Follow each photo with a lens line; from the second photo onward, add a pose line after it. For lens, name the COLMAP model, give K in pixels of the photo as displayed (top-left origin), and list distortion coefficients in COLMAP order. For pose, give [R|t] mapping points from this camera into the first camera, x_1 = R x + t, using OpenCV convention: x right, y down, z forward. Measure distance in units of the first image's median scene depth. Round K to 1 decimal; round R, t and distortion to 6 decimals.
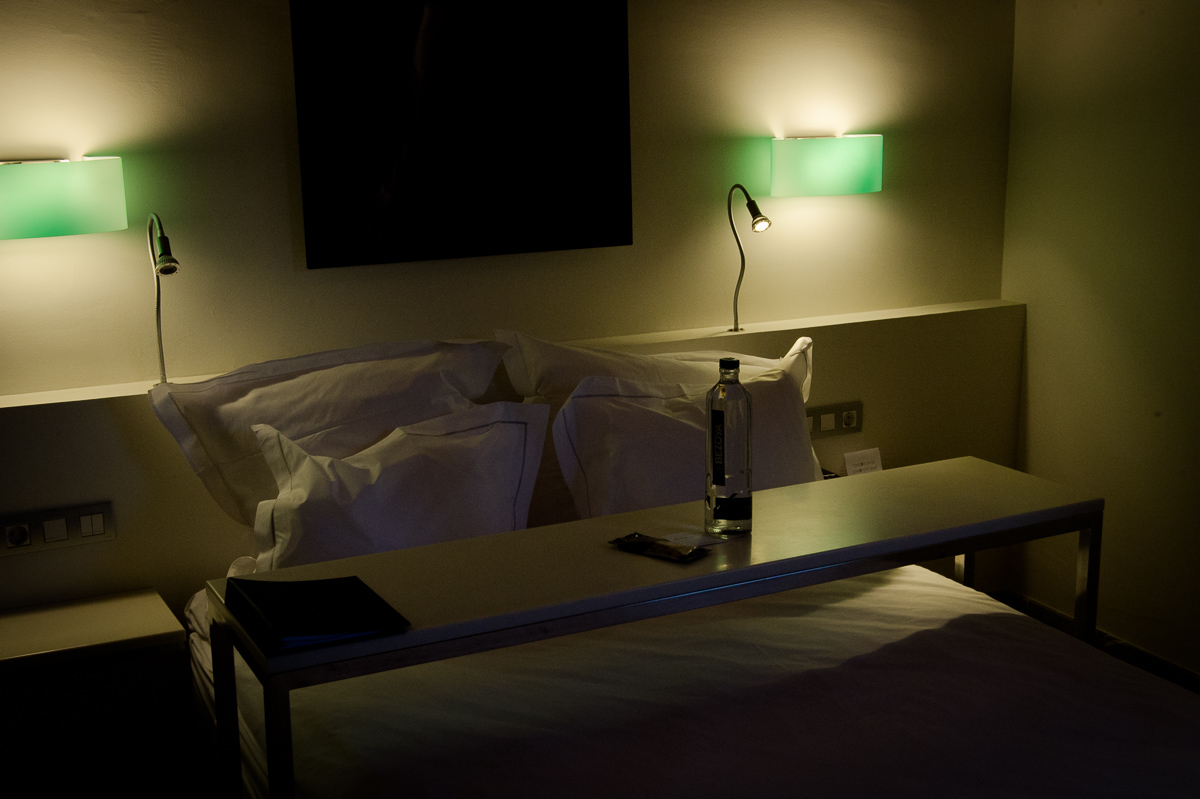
lens RADIAL K [[1446.1, 0, 598.0], [0, 1446.1, 403.7], [0, 0, 1]] dist [0.000009, 0.000000]
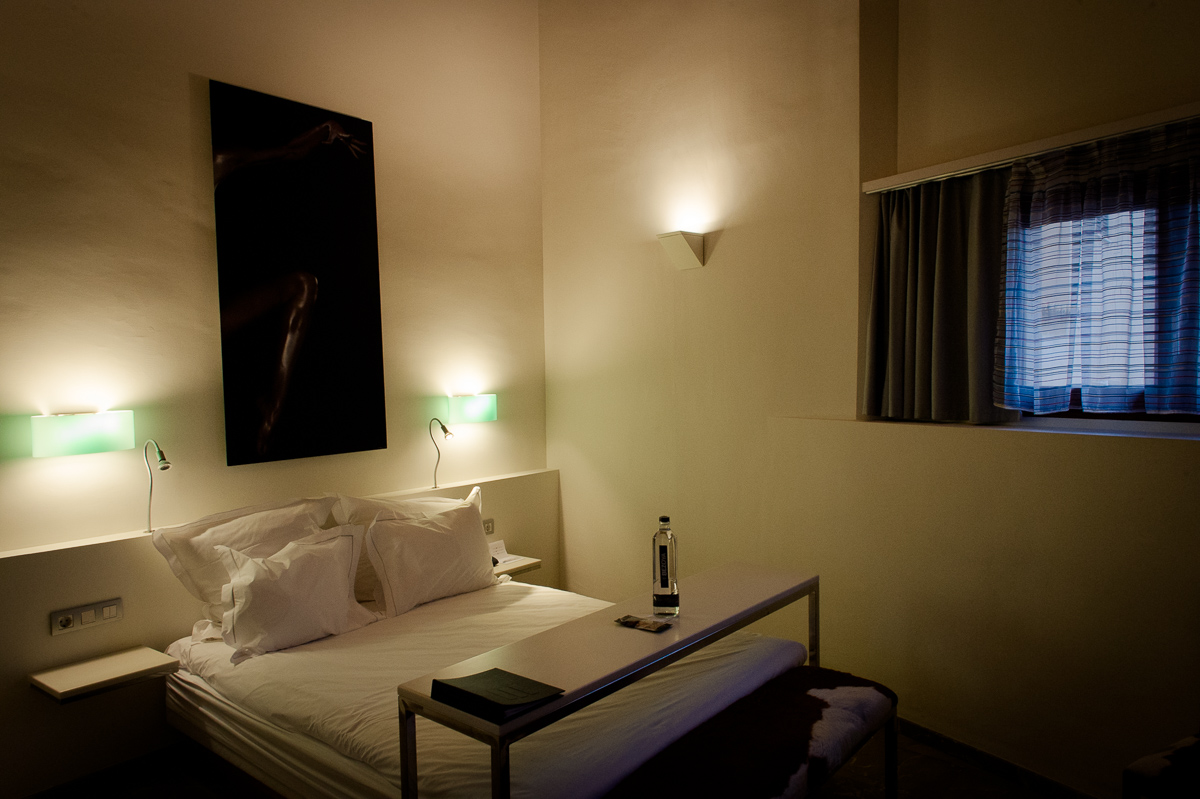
lens RADIAL K [[808.3, 0, 599.4], [0, 808.3, 406.3], [0, 0, 1]] dist [0.009087, -0.015512]
pose [[0.912800, -0.019987, 0.407918, -0.195409], [0.090182, 0.984011, -0.153587, 0.040885], [-0.398326, 0.176981, 0.900008, -0.193589]]
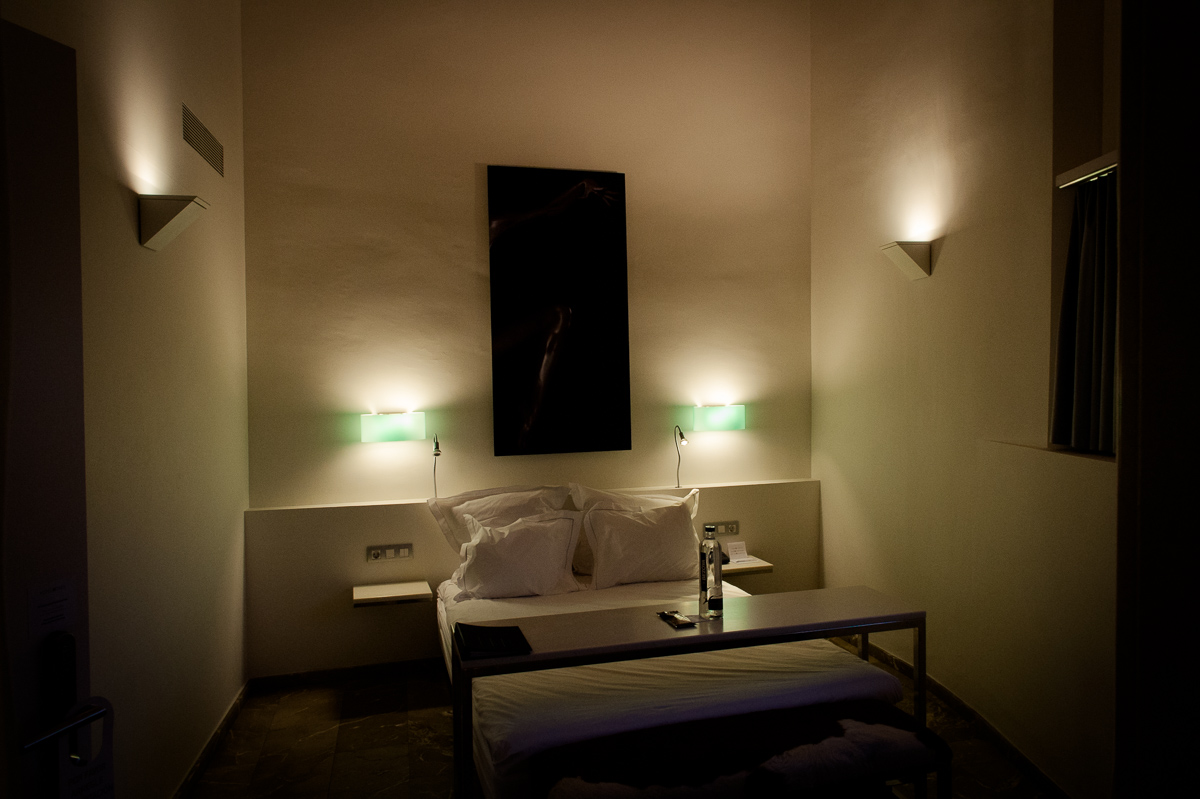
lens RADIAL K [[808.3, 0, 600.2], [0, 808.3, 400.7], [0, 0, 1]] dist [0.009087, -0.015512]
pose [[0.983887, 0.006738, -0.178664, 0.246646], [-0.038684, 0.983642, -0.175931, 0.056603], [0.174556, 0.180008, 0.968053, -0.379615]]
